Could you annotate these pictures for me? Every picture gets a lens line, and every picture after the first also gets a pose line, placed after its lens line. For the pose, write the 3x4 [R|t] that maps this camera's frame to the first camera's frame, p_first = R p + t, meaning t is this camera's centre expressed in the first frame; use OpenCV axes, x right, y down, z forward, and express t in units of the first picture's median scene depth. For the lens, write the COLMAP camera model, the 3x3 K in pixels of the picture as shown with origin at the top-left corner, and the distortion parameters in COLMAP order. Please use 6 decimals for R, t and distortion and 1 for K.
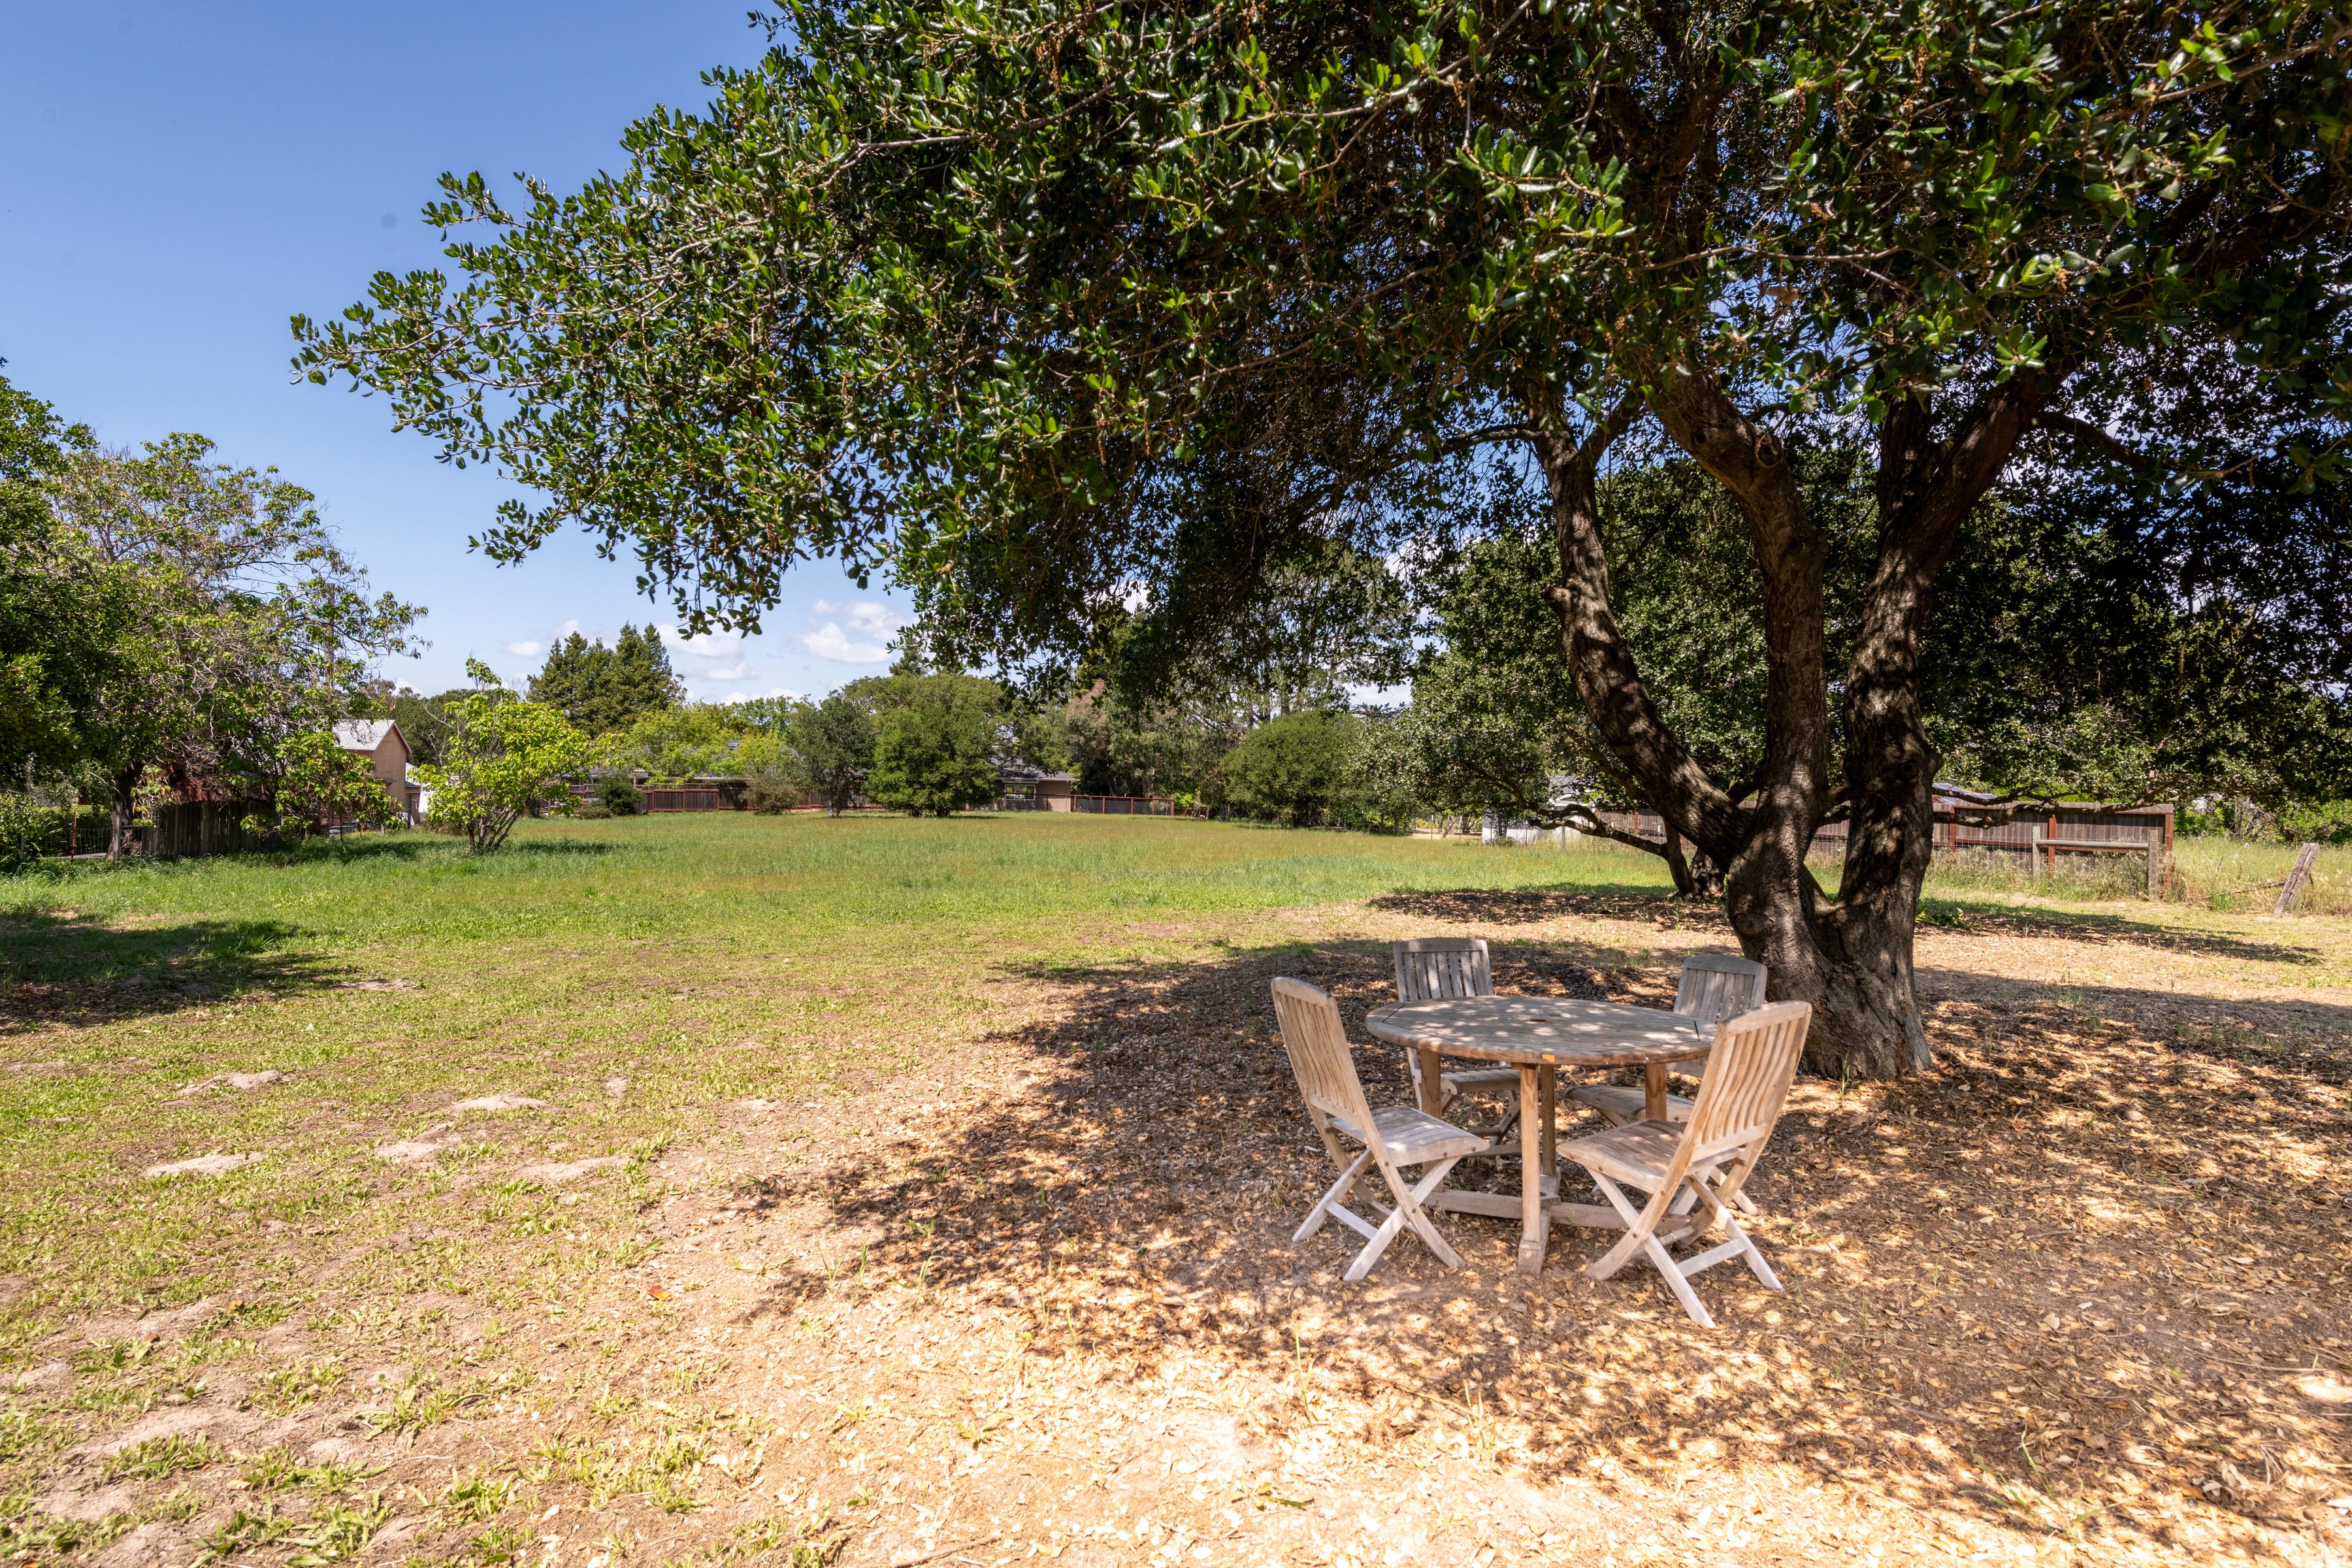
lens RADIAL K [[1156.7, 0, 1176.0], [0, 1156.7, 784.0], [0, 0, 1]] dist [-0.000969, -0.000296]
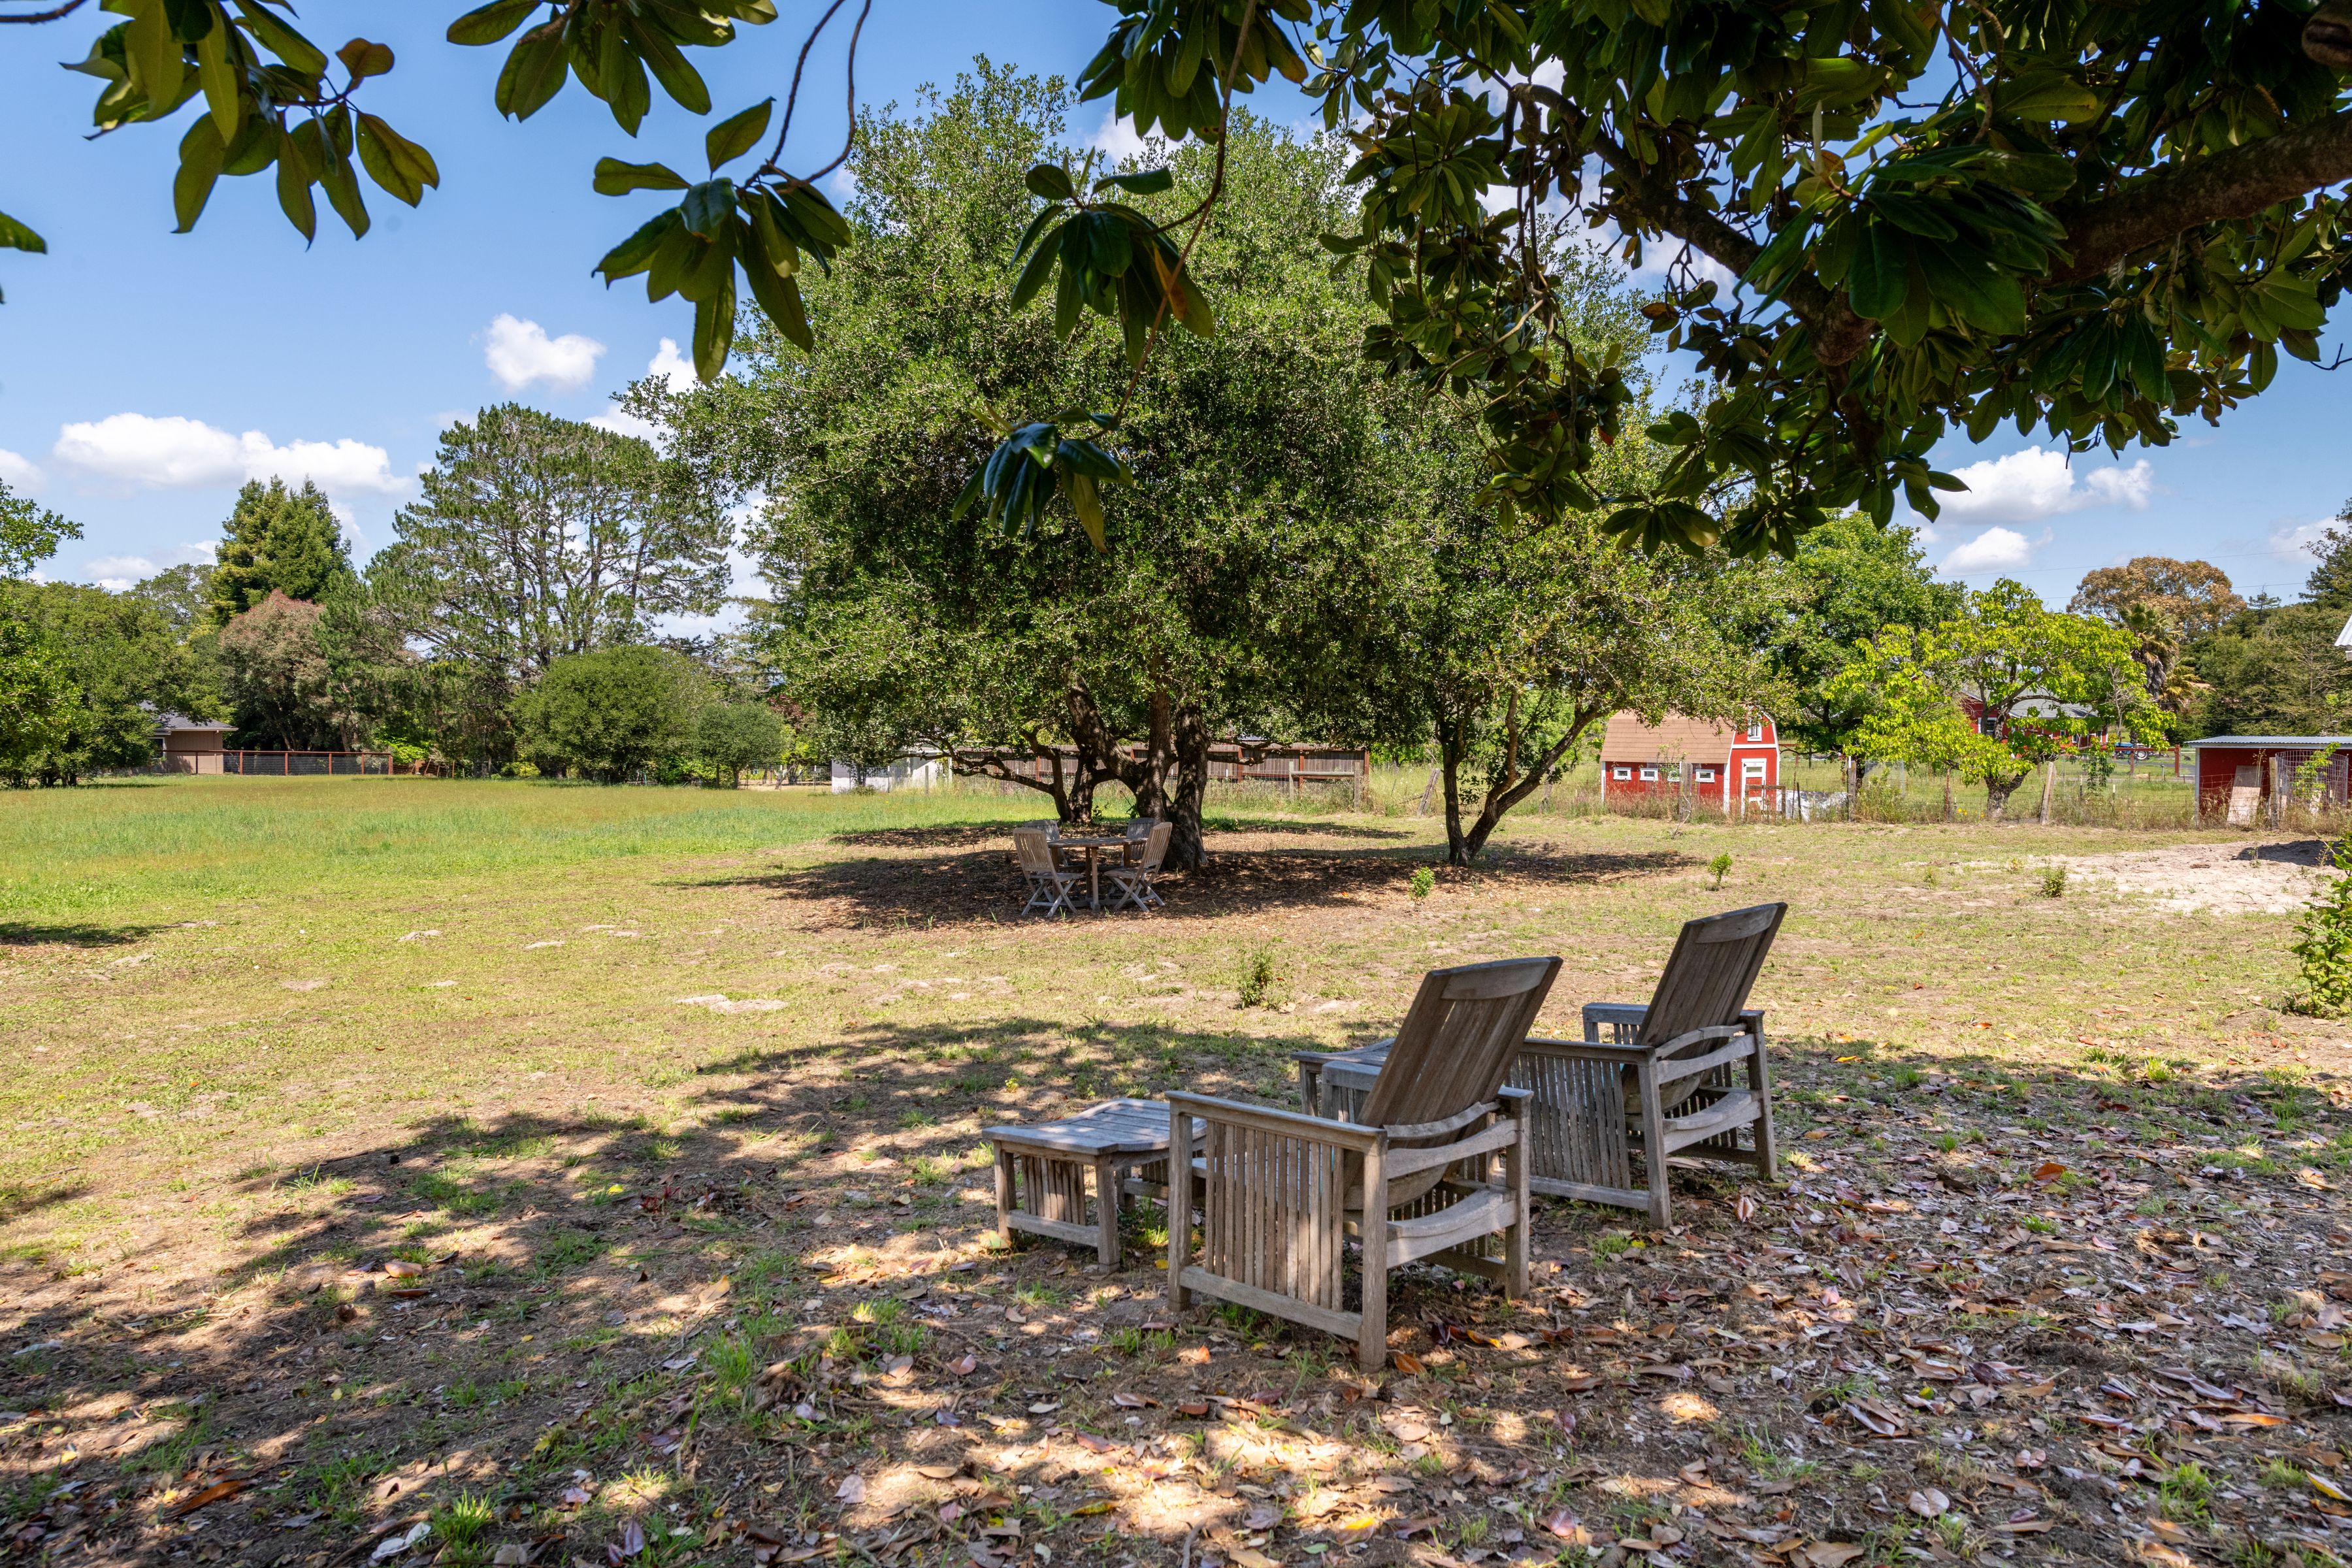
lens RADIAL K [[1649.9, 0, 1174.6], [0, 1649.9, 745.2], [0, 0, 1]] dist [-0.033580, -0.004882]
pose [[0.859704, -0.025129, 0.510174, -0.207848], [0.015186, 0.999605, 0.023647, -0.017839], [-0.510567, -0.012582, 0.859746, -0.345110]]
